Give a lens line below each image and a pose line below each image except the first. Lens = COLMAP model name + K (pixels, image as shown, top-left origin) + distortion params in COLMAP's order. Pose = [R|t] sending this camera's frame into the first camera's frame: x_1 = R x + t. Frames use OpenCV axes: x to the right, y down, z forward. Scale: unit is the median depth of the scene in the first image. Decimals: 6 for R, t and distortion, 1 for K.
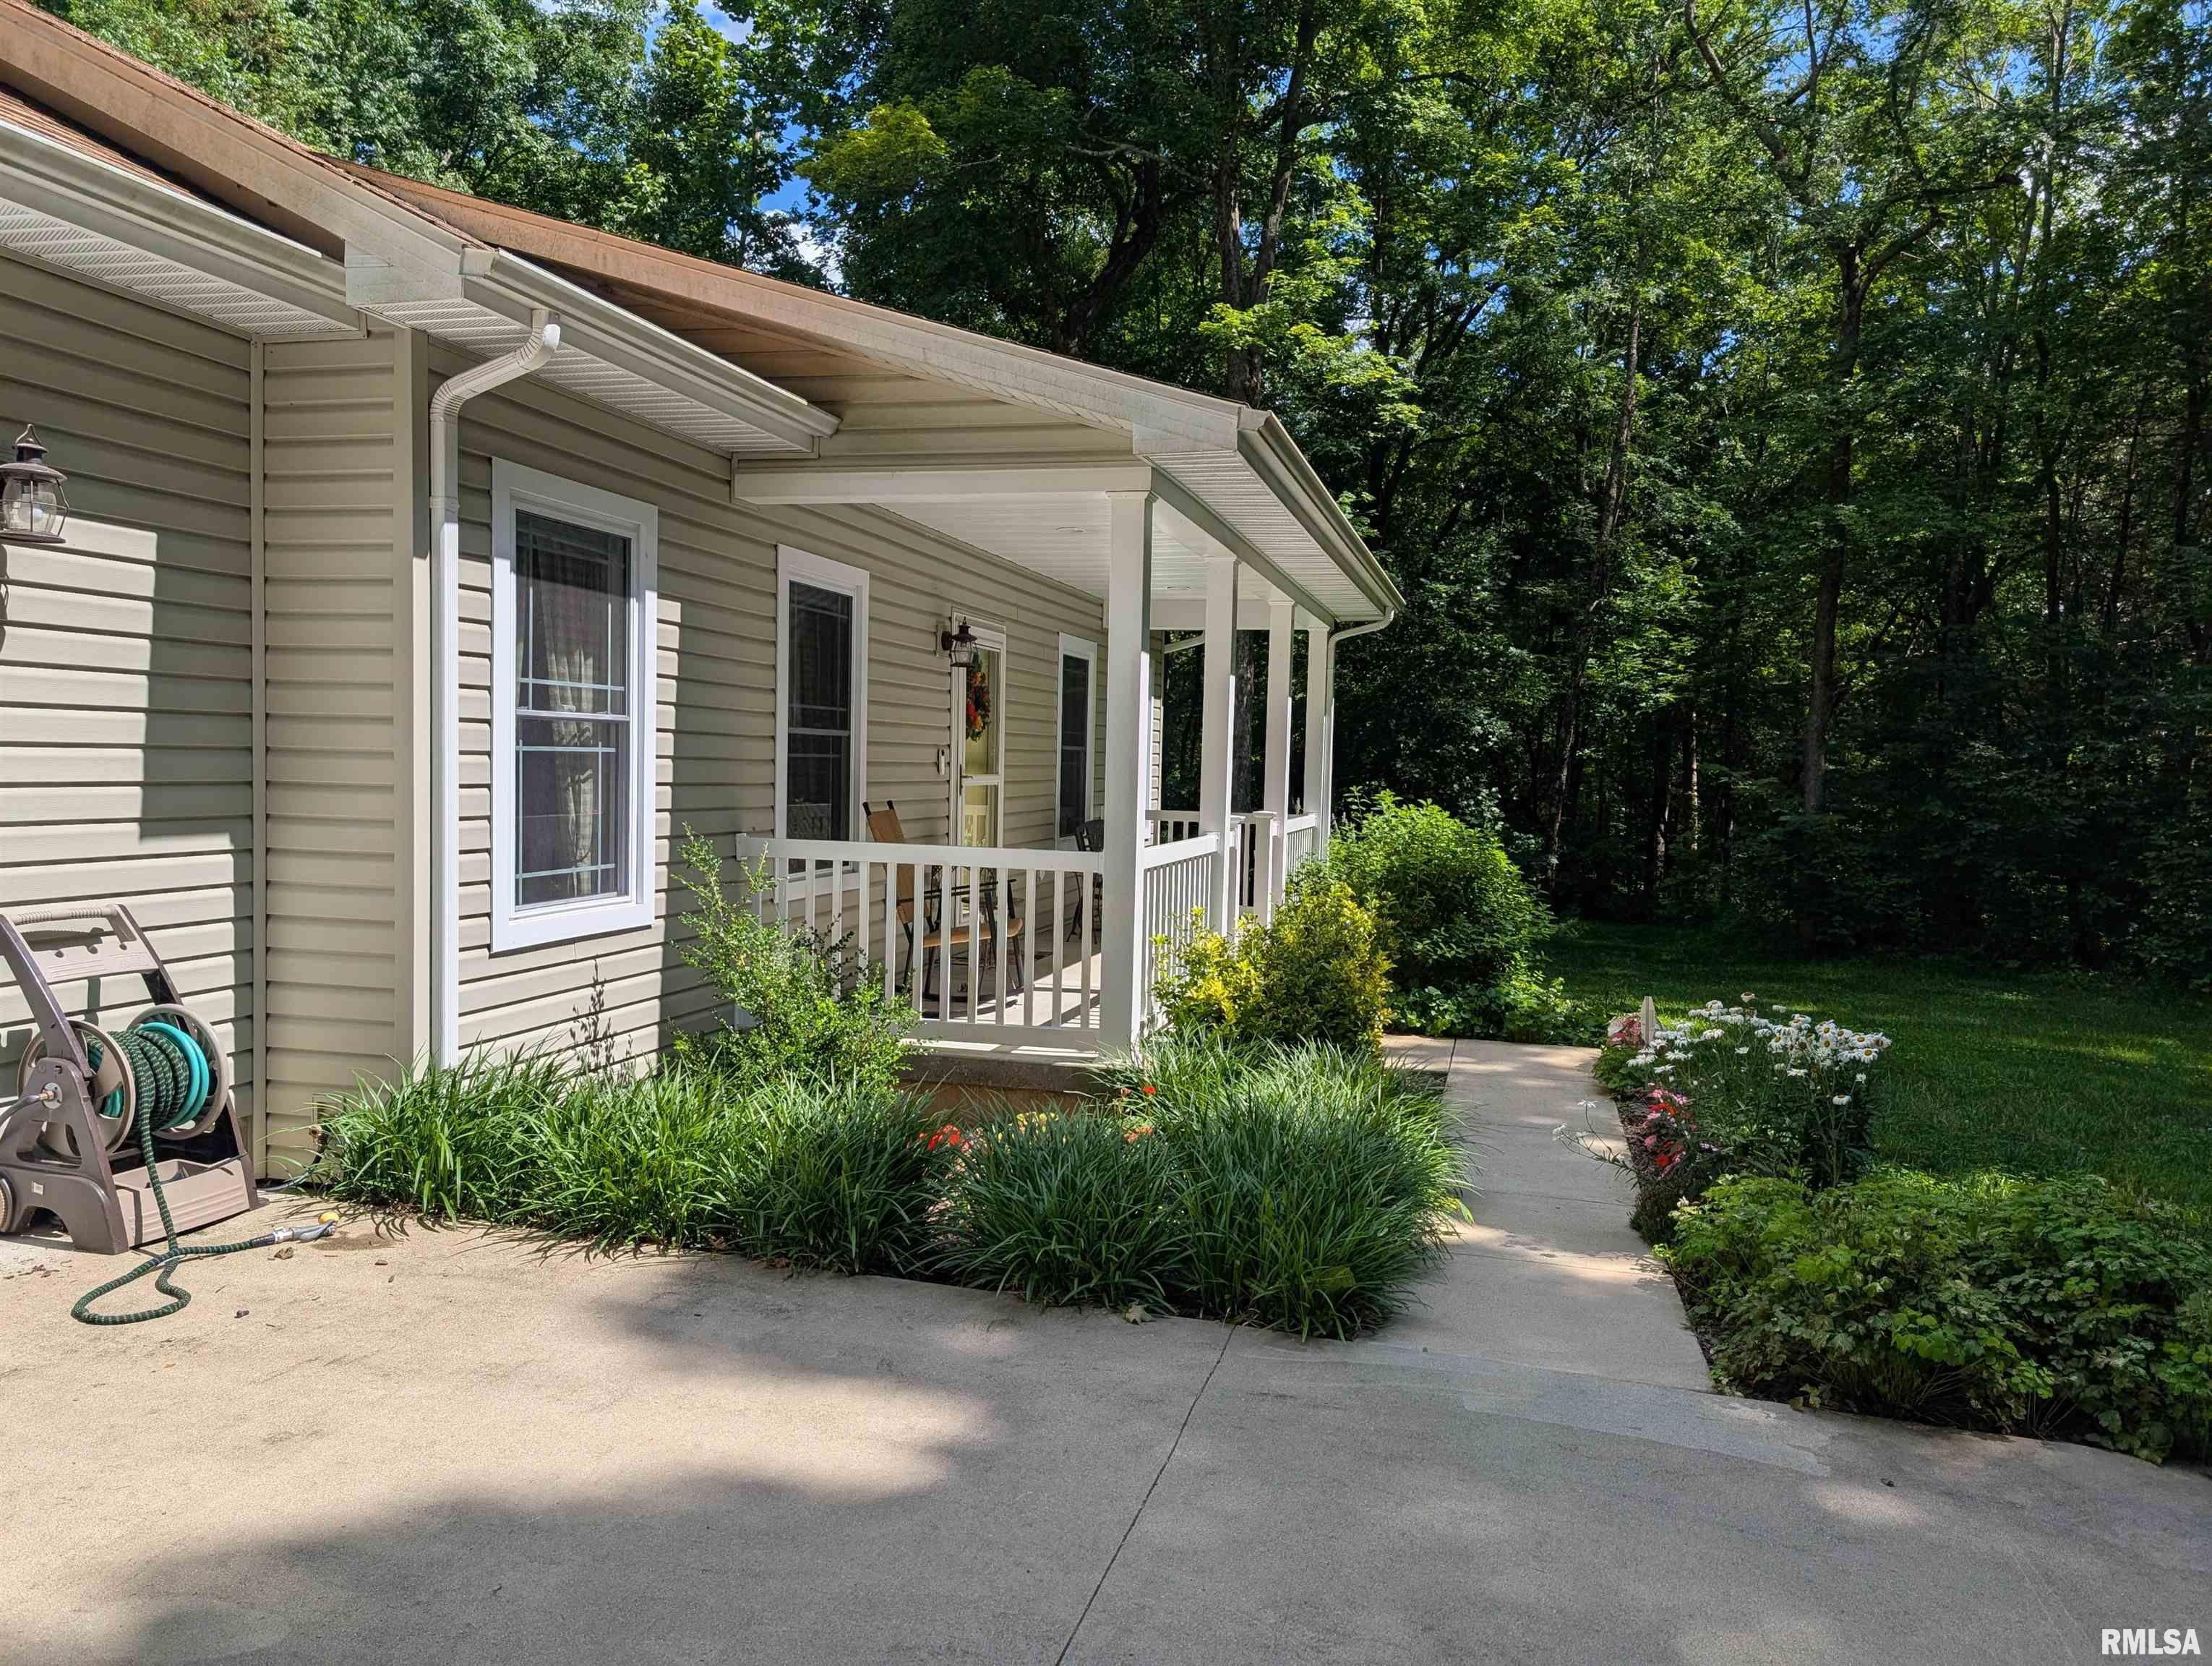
lens RADIAL K [[1550.3, 0, 1094.1], [0, 1550.3, 830.8], [0, 0, 1]] dist [0.024350, -0.026607]
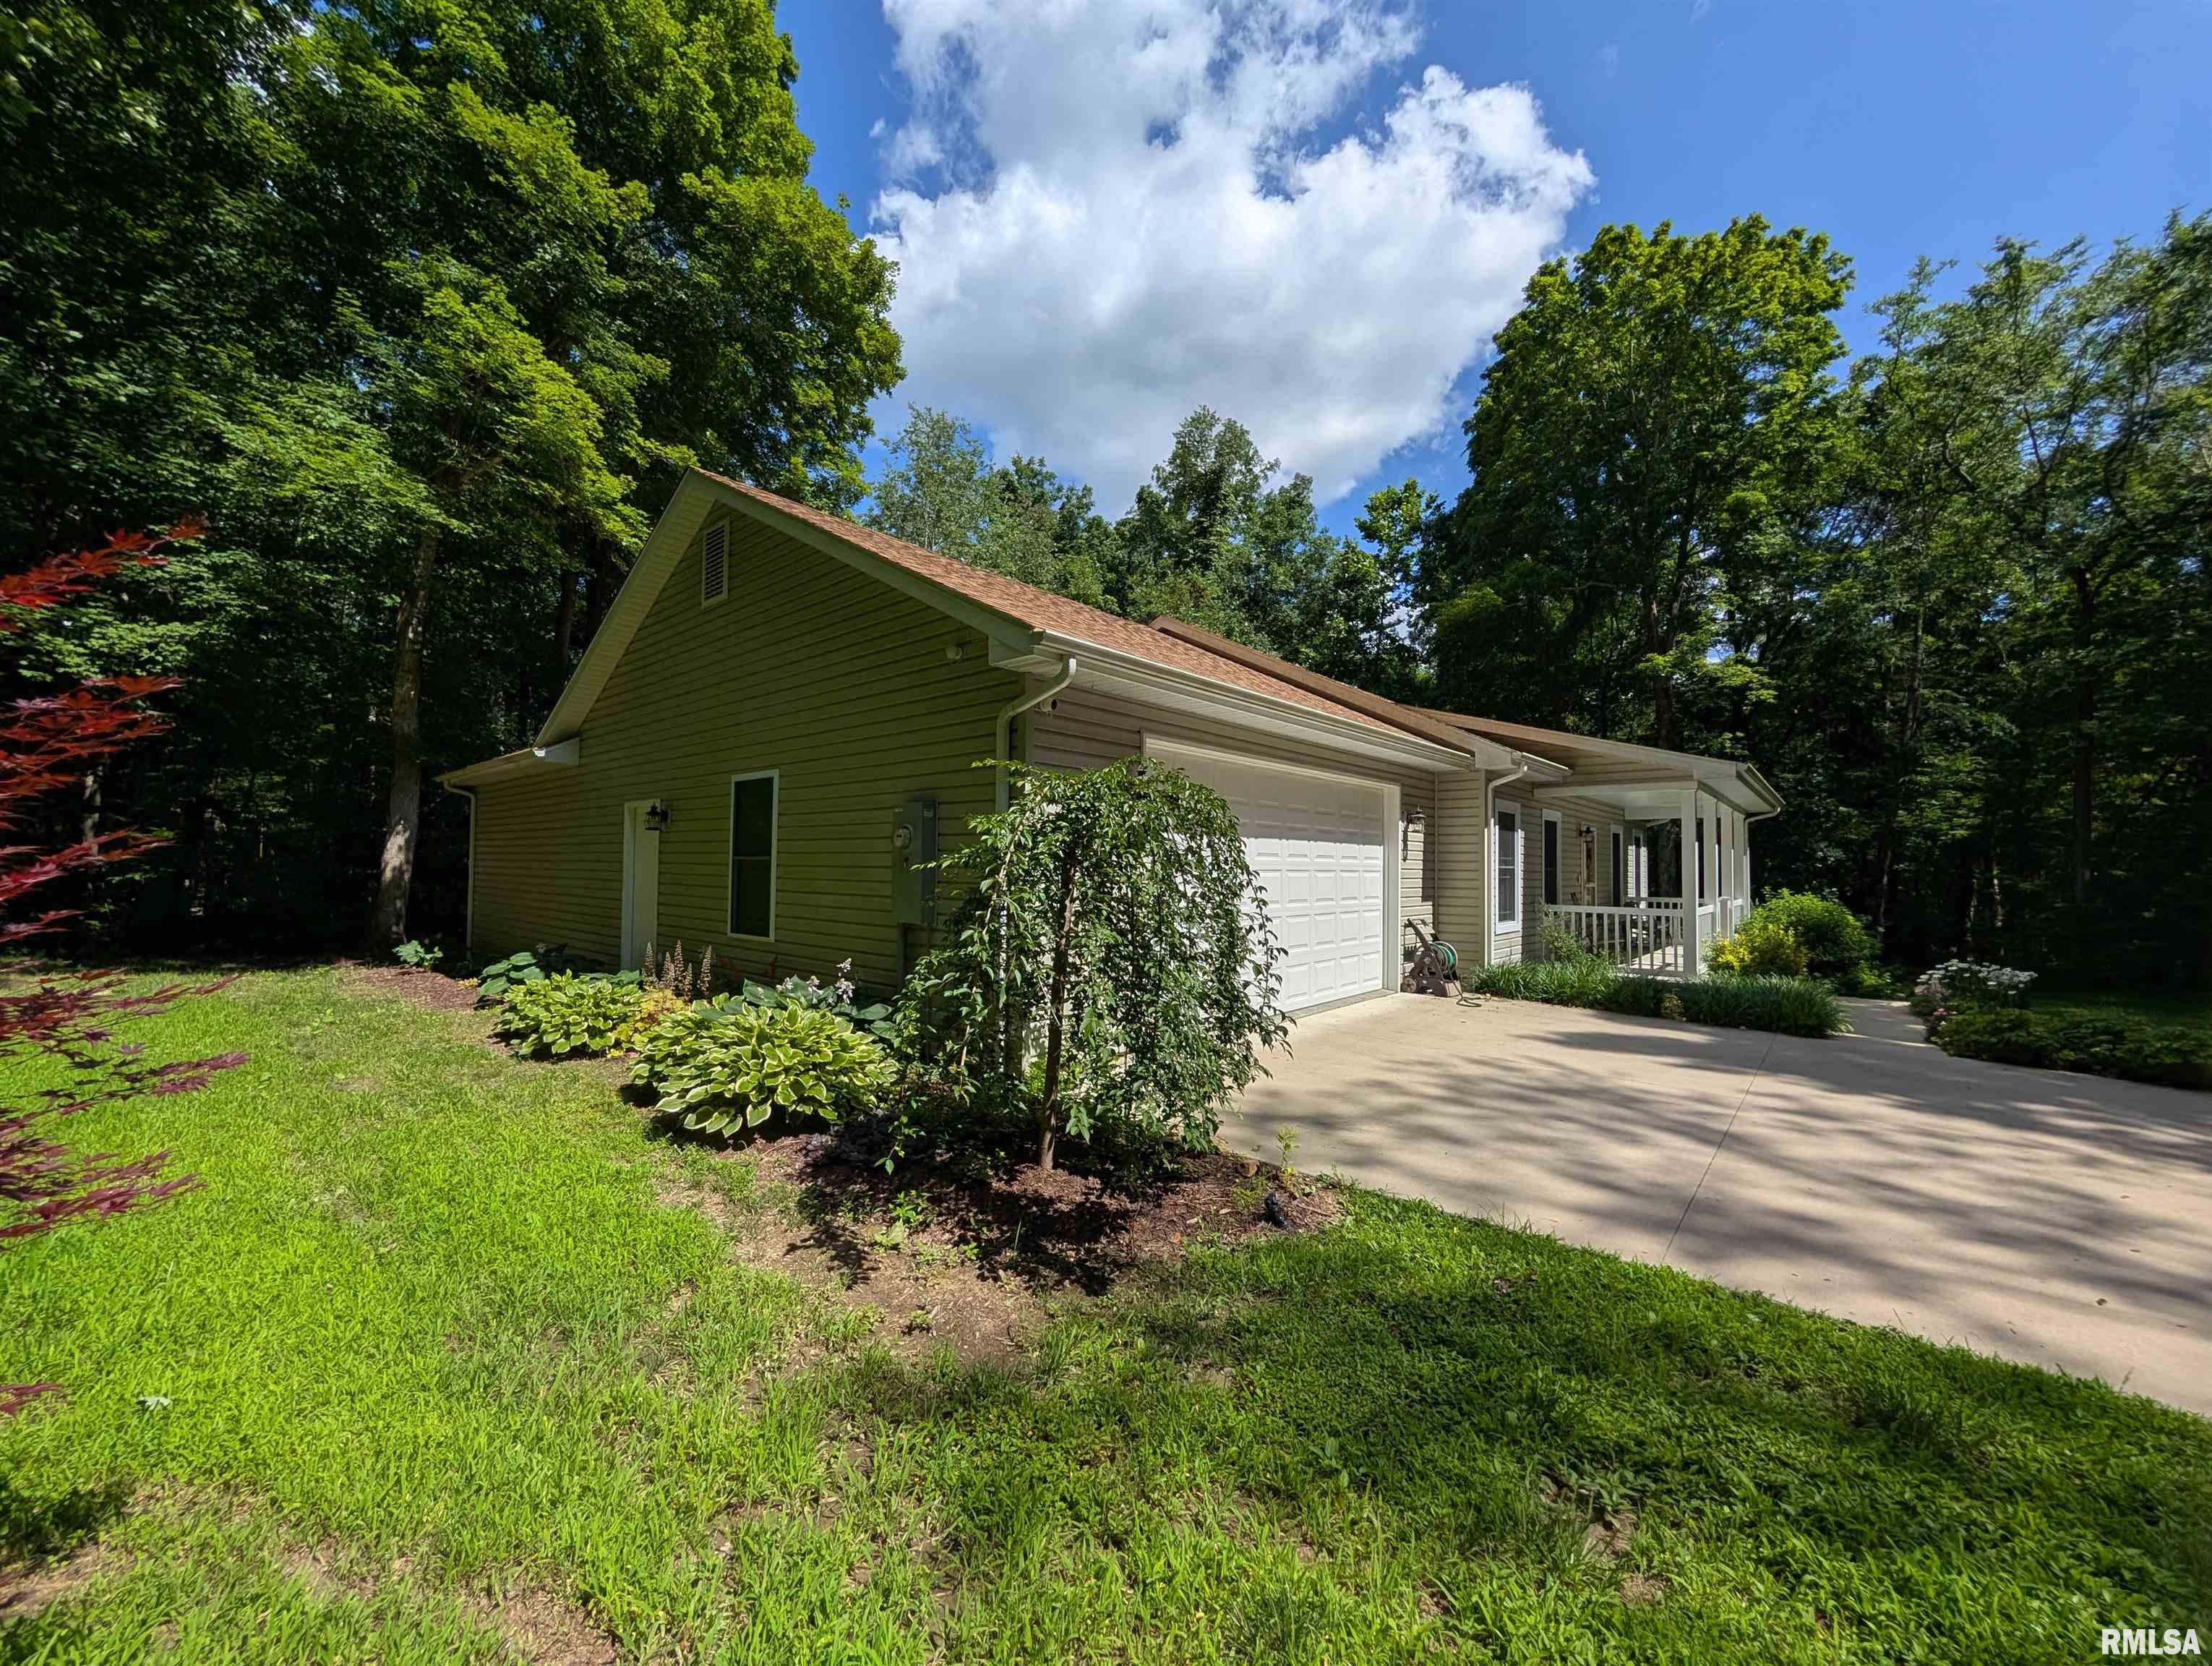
lens RADIAL K [[824.6, 0, 1113.8], [0, 824.6, 843.9], [0, 0, 1]] dist [-0.007255, -0.000063]
pose [[0.894677, -0.031457, -0.445605, -0.145195], [-0.006911, 0.996423, -0.084217, 0.016701], [0.446660, 0.078427, 0.891260, -0.494472]]
